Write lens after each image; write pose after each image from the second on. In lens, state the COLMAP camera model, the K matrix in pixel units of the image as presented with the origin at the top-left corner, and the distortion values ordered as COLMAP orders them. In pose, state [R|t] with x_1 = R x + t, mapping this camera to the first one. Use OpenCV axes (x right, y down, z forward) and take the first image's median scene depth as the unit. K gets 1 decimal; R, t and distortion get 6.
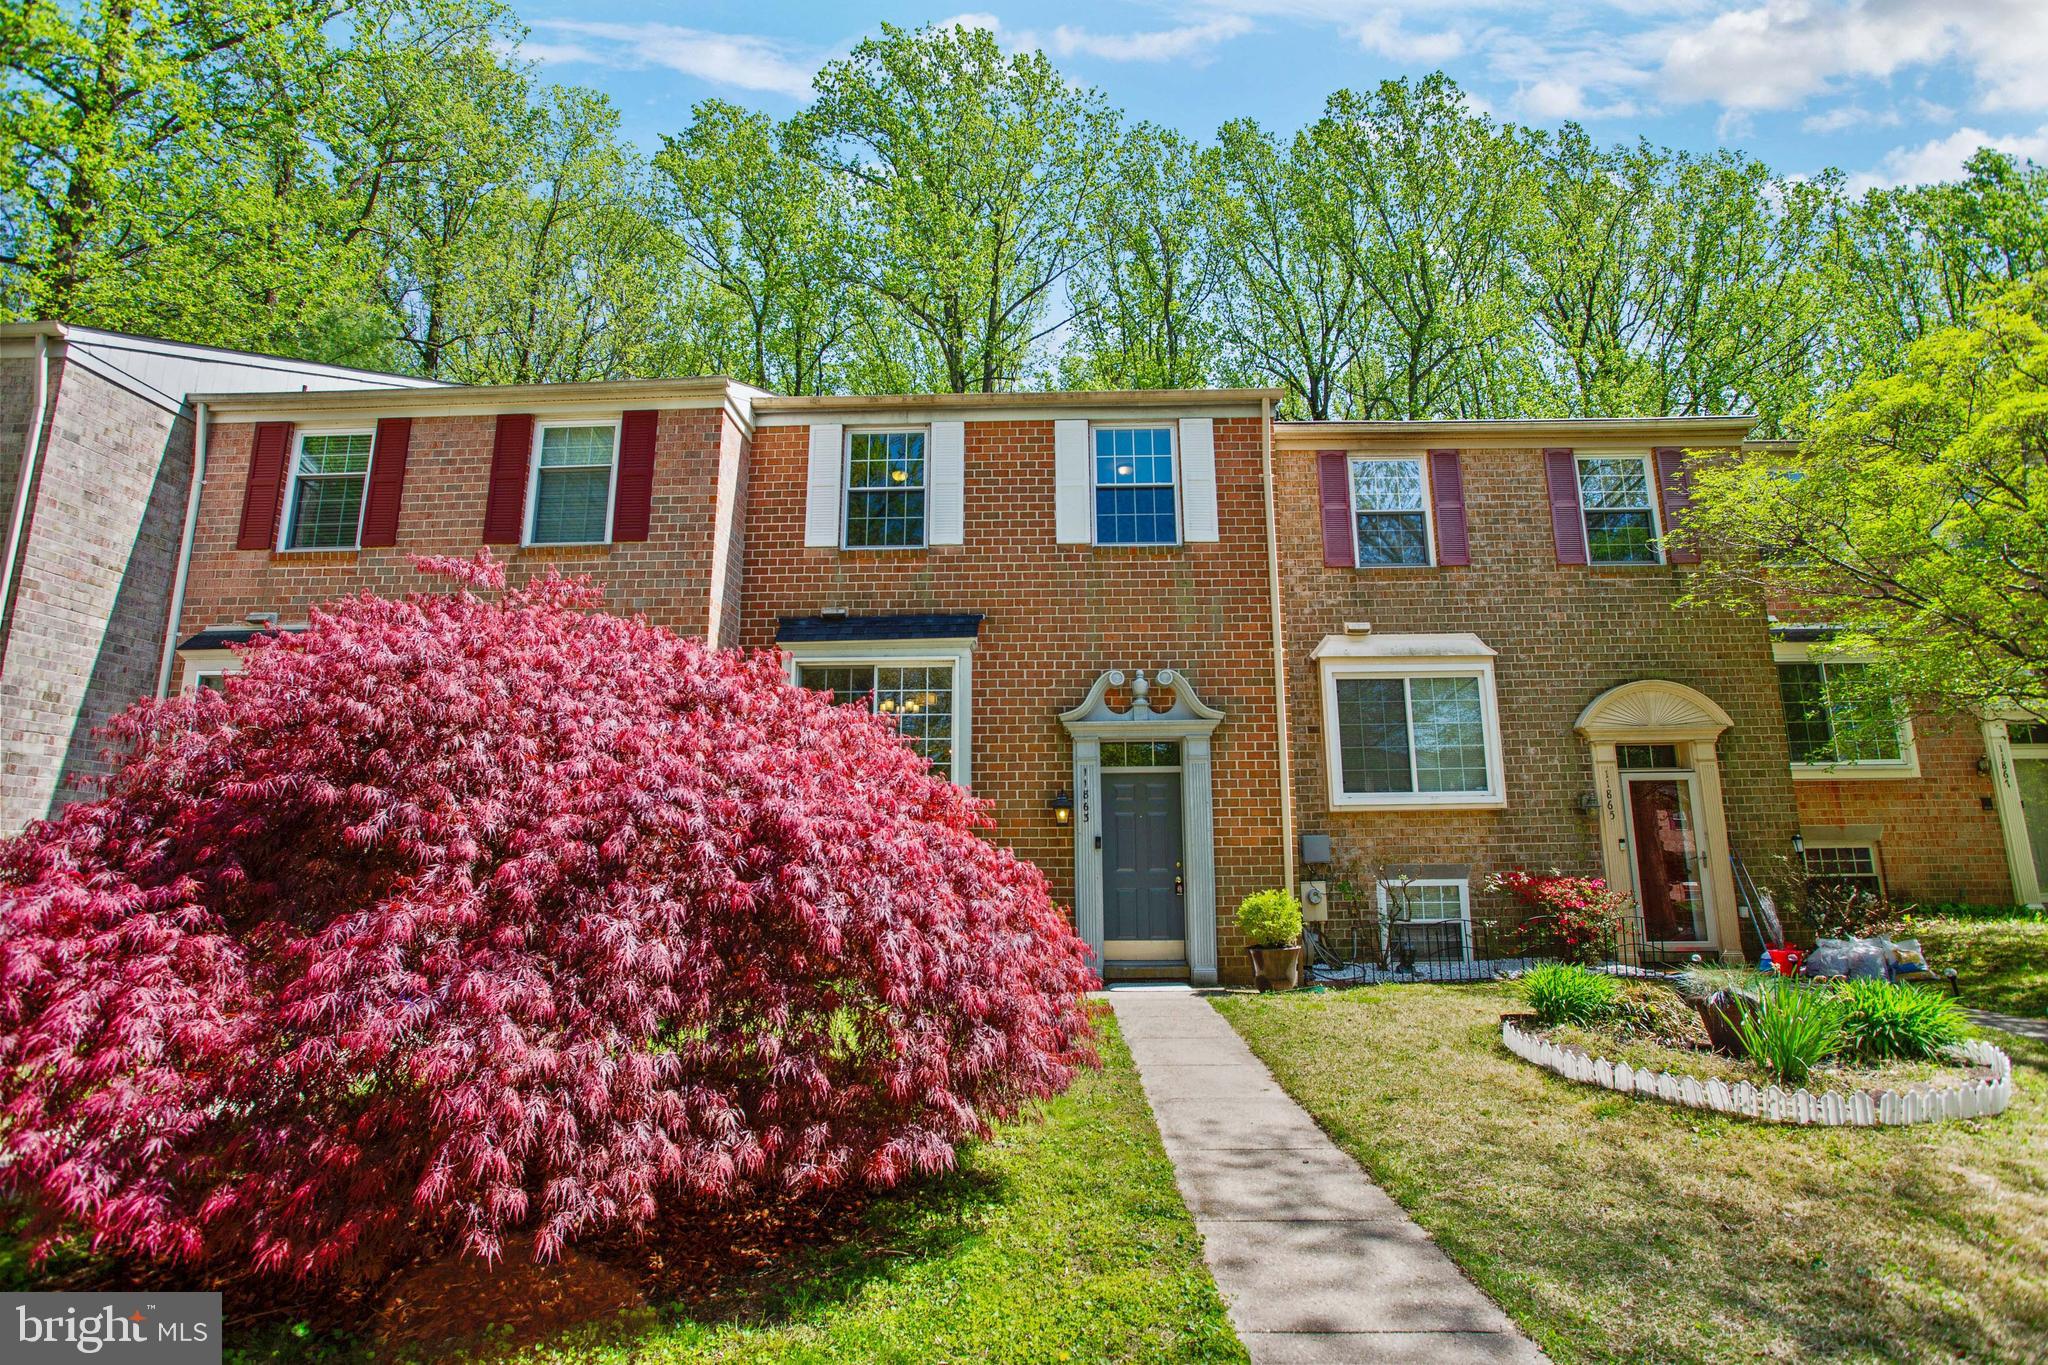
lens RADIAL K [[1002.2, 0, 1050.8], [0, 1002.2, 671.4], [0, 0, 1]] dist [-0.052630, 0.020991]
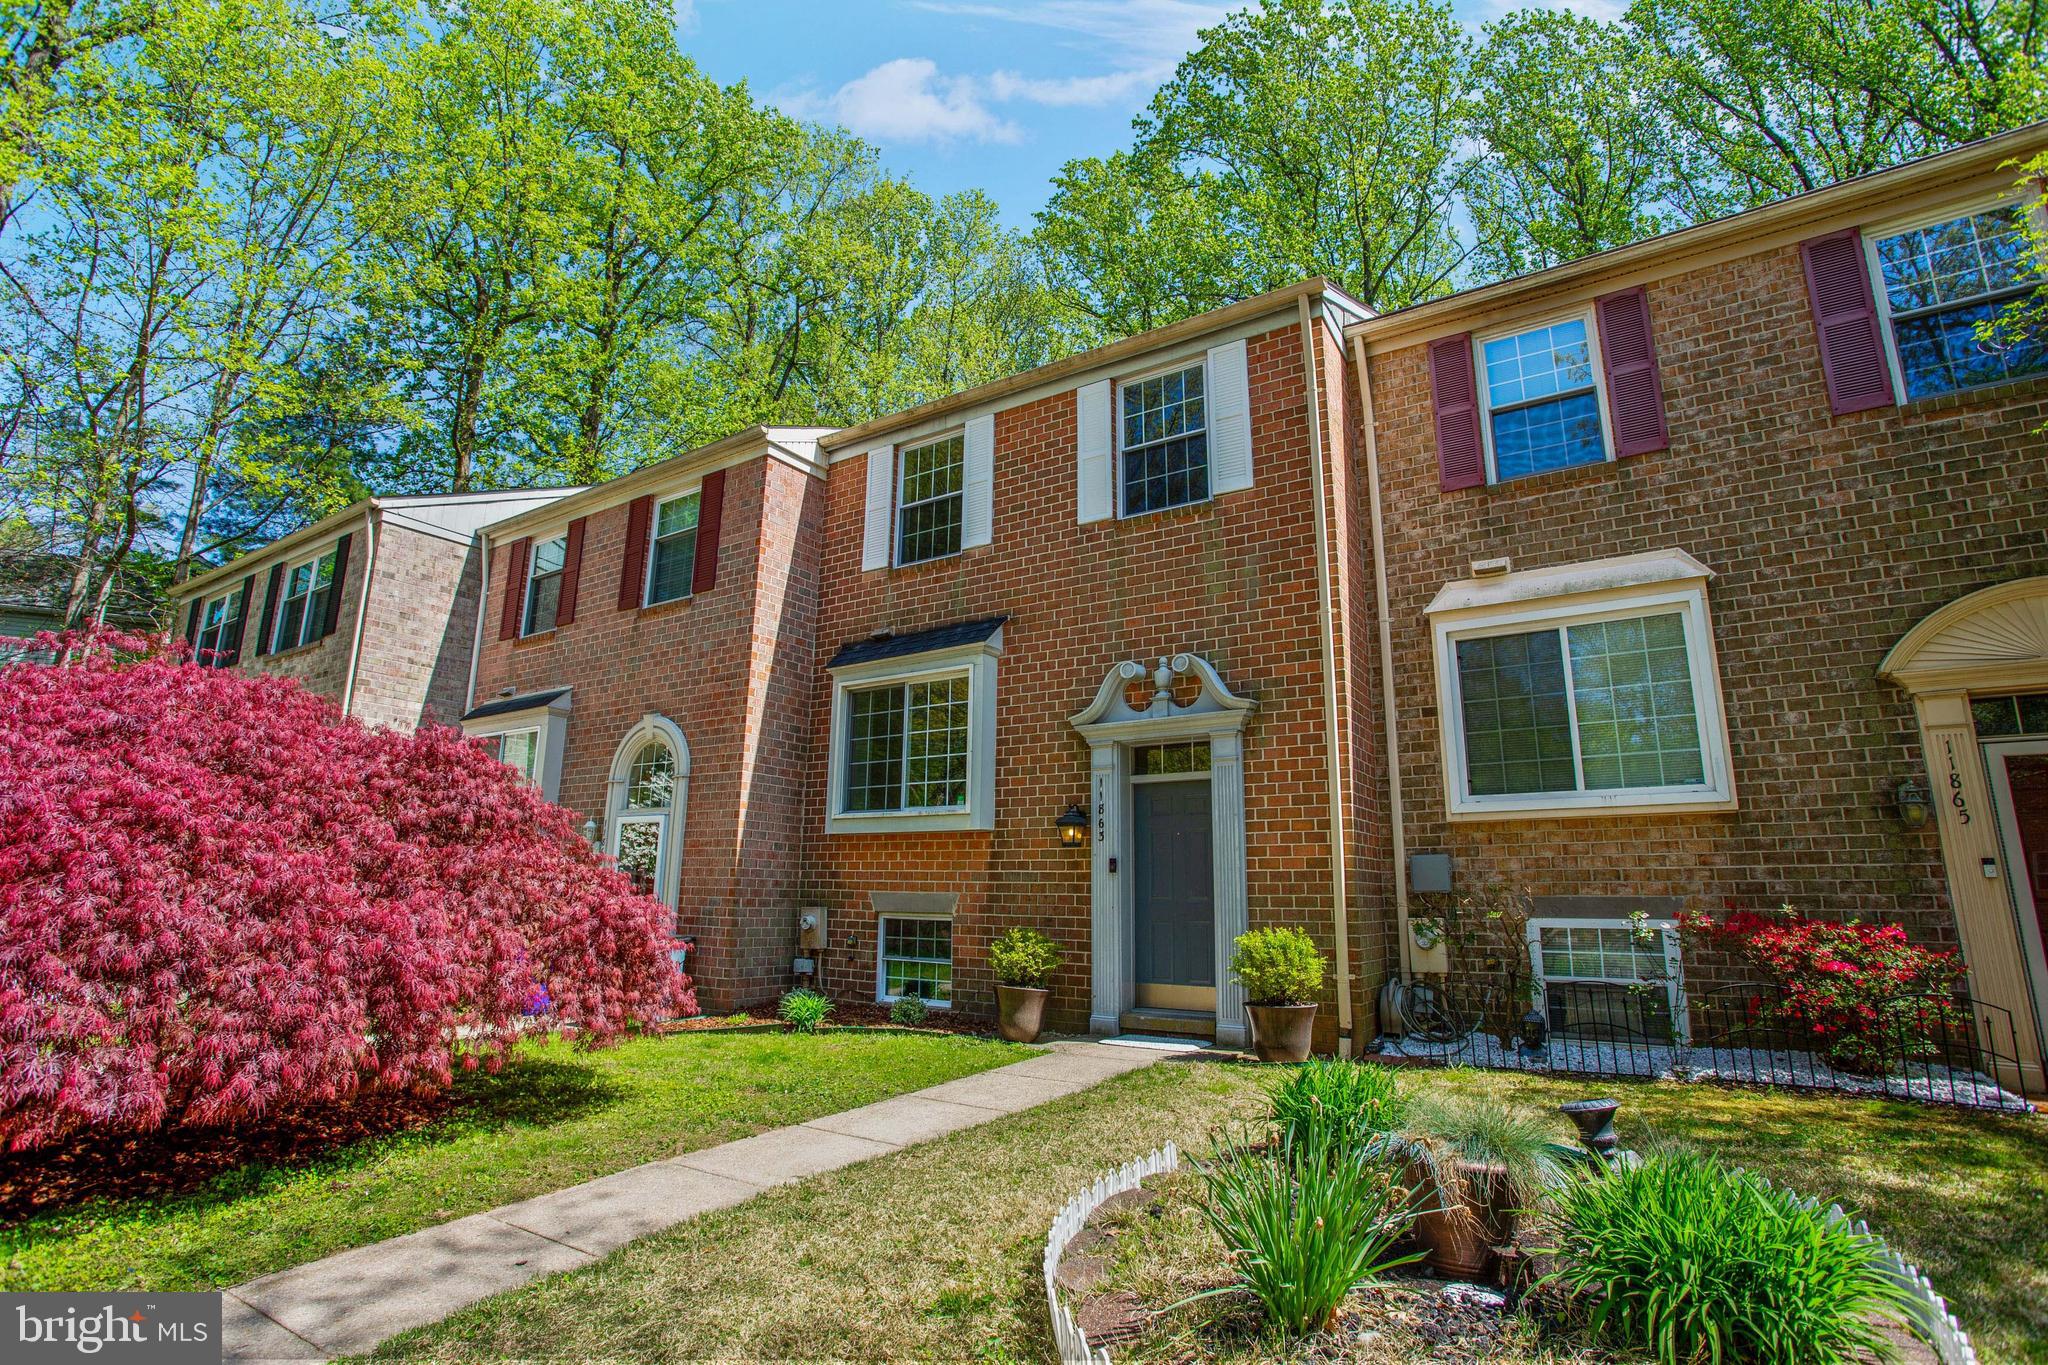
lens RADIAL K [[1002.2, 0, 1021.7], [0, 1002.2, 666.2], [0, 0, 1]] dist [-0.052630, 0.020991]
pose [[0.846867, -0.103722, -0.521591, 0.408932], [0.089037, 0.994605, -0.053223, 0.038410], [0.524298, -0.001368, 0.851534, 0.221164]]
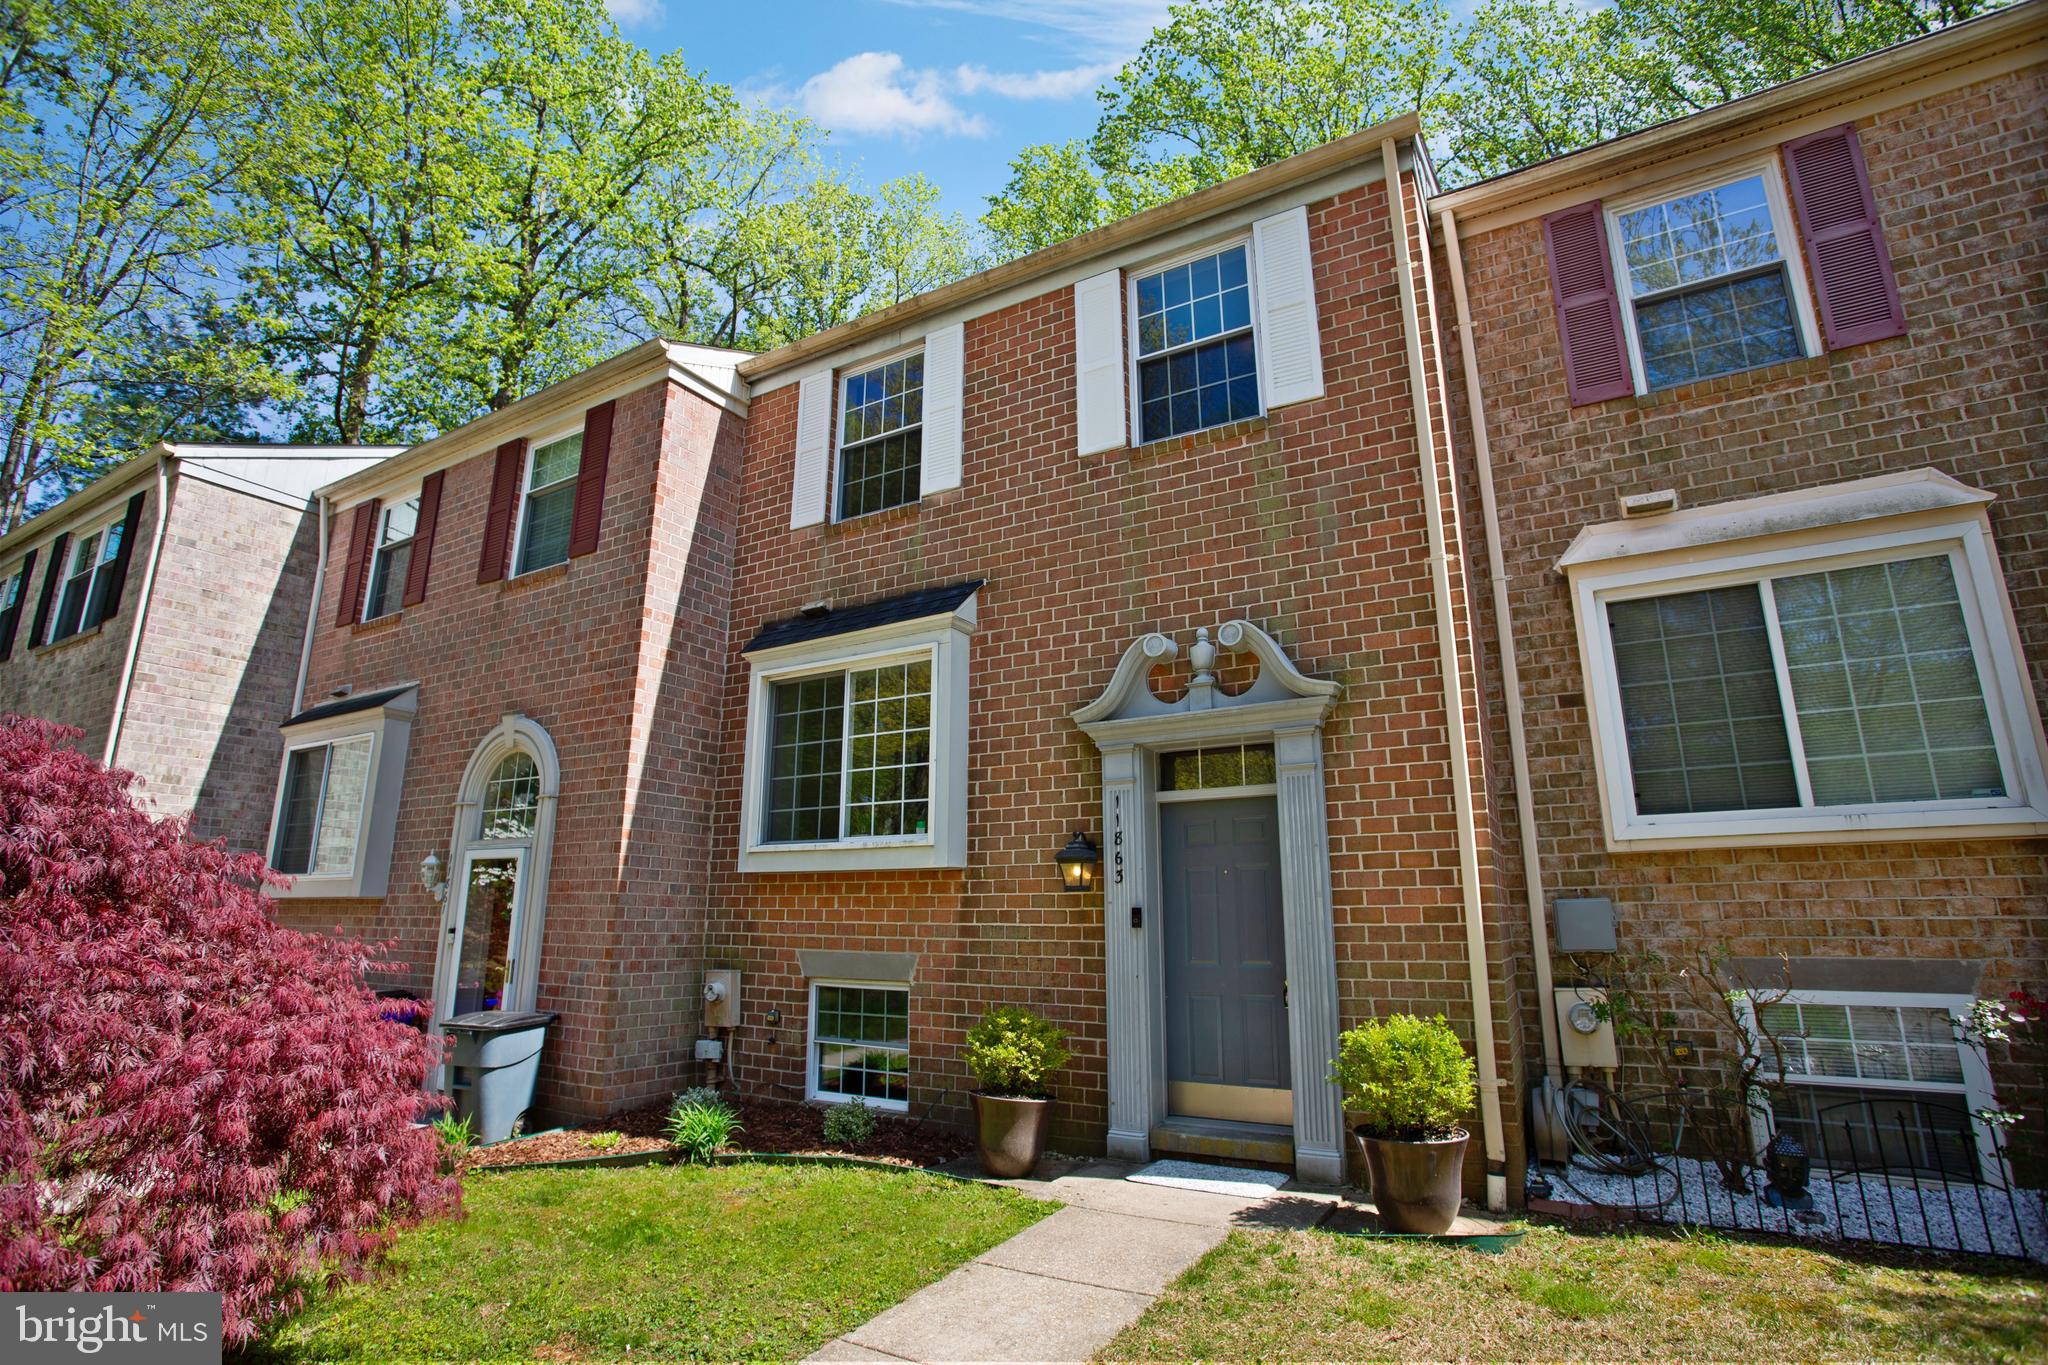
lens RADIAL K [[1002.2, 0, 1019.8], [0, 1002.2, 670.1], [0, 0, 1]] dist [-0.052630, 0.020991]
pose [[0.871685, -0.112461, -0.476988, 0.269682], [0.091702, 0.993552, -0.066669, 0.052181], [0.481410, 0.014374, 0.876378, 0.402412]]
